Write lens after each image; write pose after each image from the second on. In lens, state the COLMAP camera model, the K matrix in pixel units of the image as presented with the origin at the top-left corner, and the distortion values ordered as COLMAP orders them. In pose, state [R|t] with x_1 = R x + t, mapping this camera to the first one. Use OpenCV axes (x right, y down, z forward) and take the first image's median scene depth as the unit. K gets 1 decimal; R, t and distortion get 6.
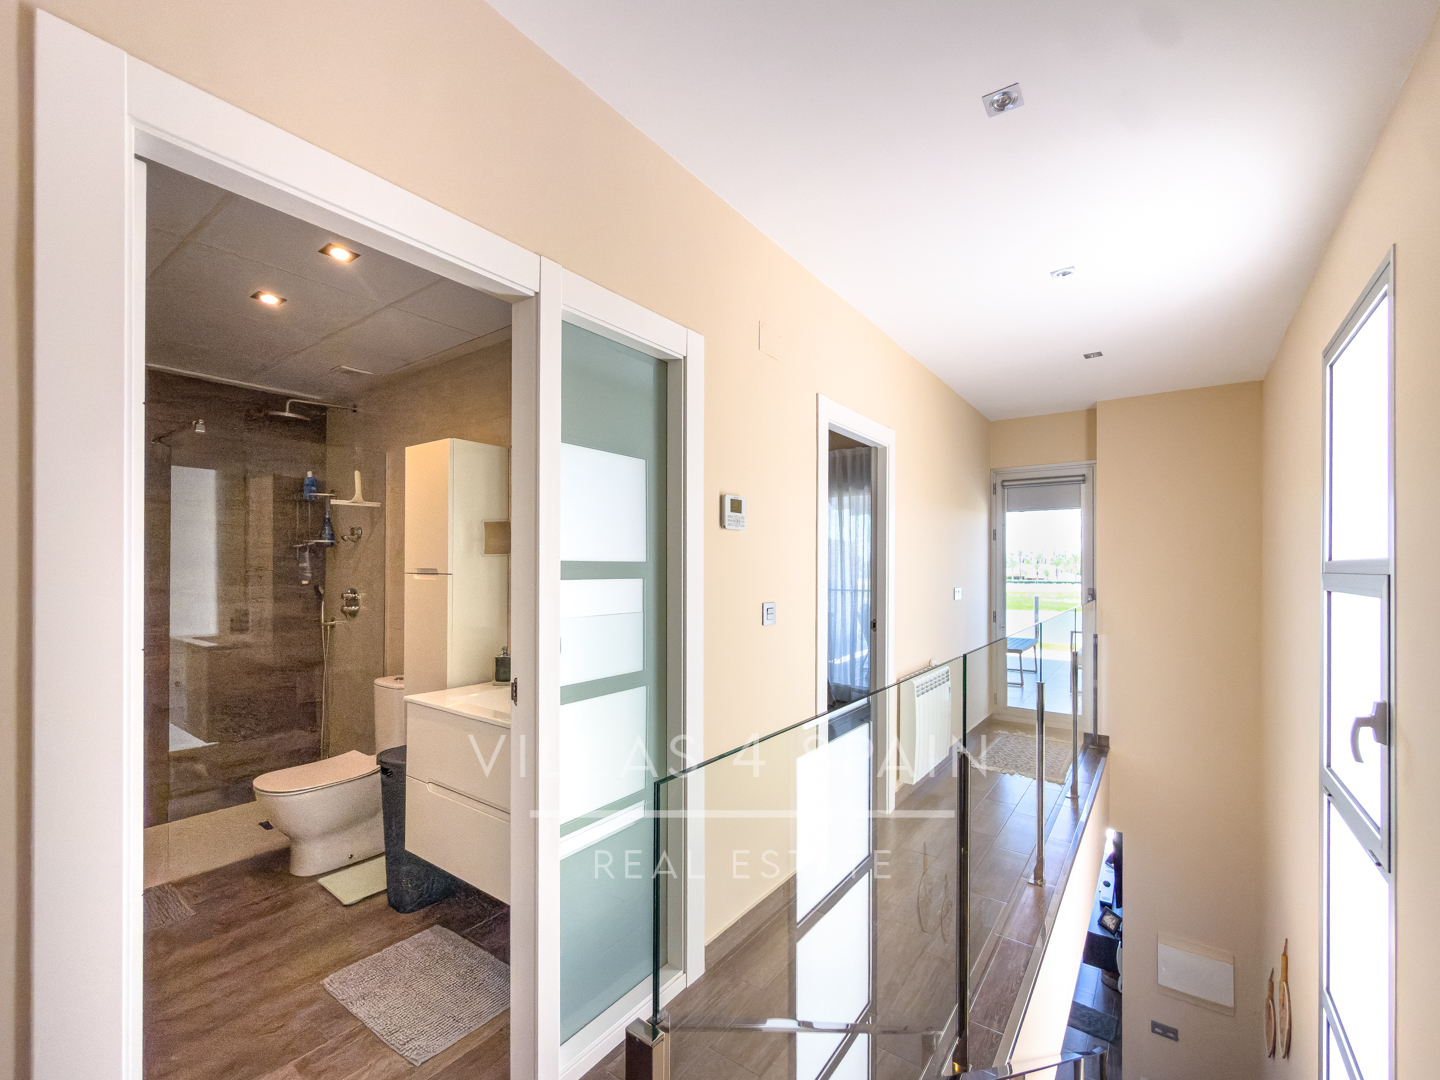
lens RADIAL K [[594.6, 0, 725.9], [0, 594.6, 567.4], [0, 0, 1]] dist [-0.000330, 0.000162]
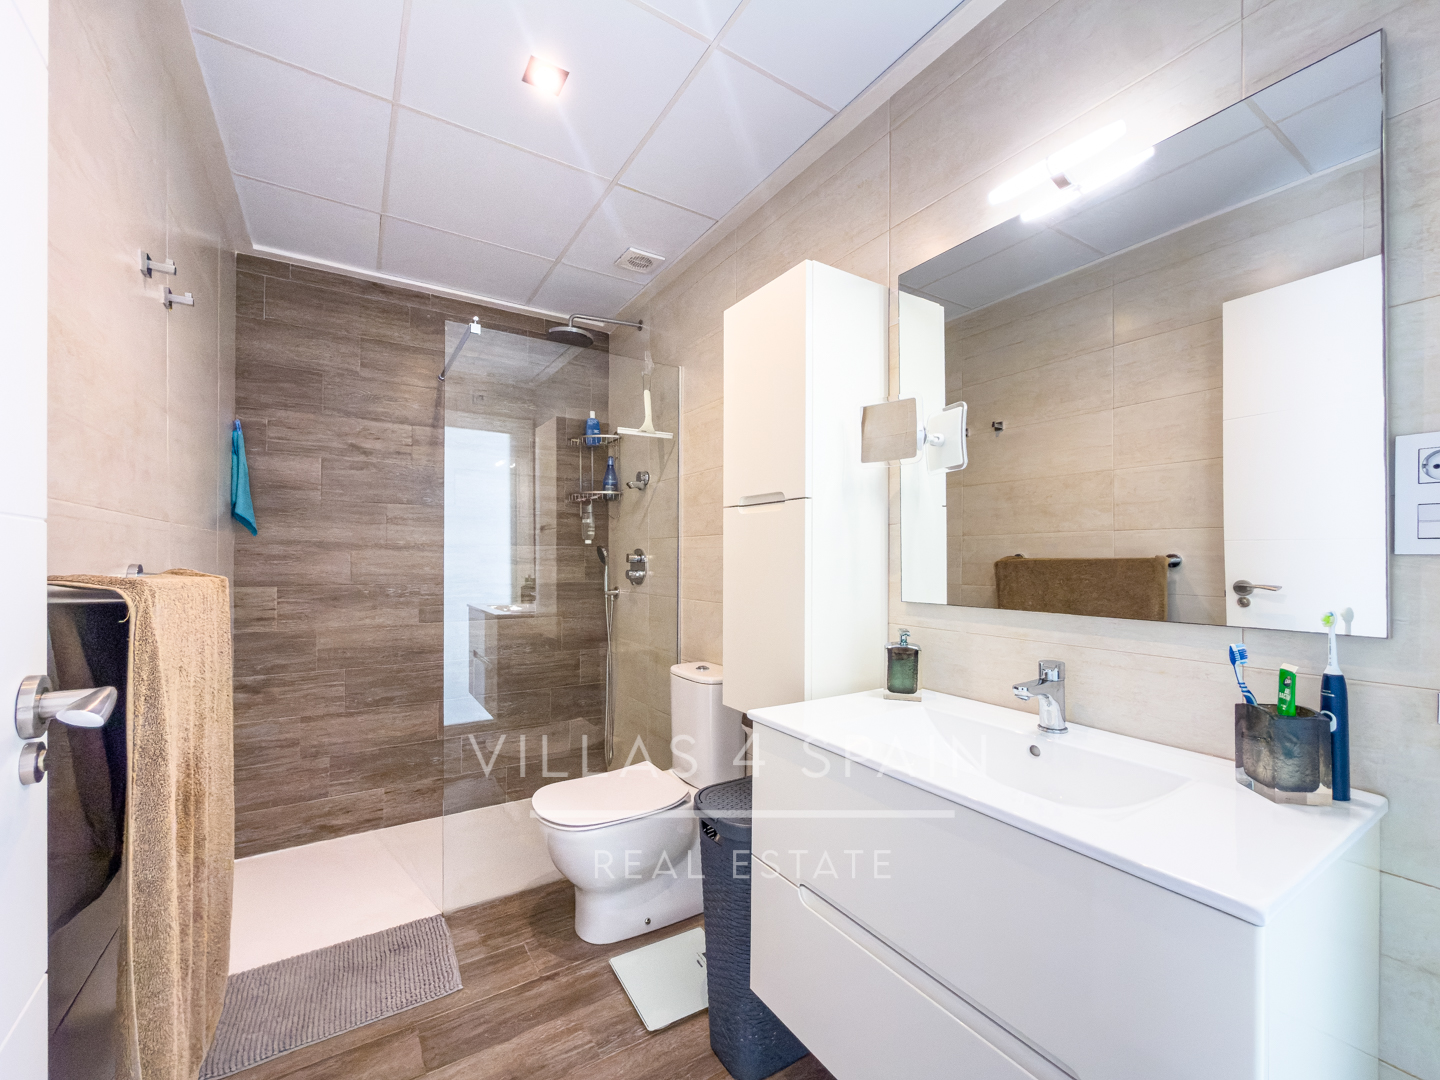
lens RADIAL K [[594.6, 0, 725.9], [0, 594.6, 567.4], [0, 0, 1]] dist [-0.000330, 0.000162]
pose [[0.928807, 0.008305, -0.370470, -0.224664], [-0.002057, 0.999849, 0.017257, 0.047170], [0.370558, -0.015266, 0.928684, 0.303520]]
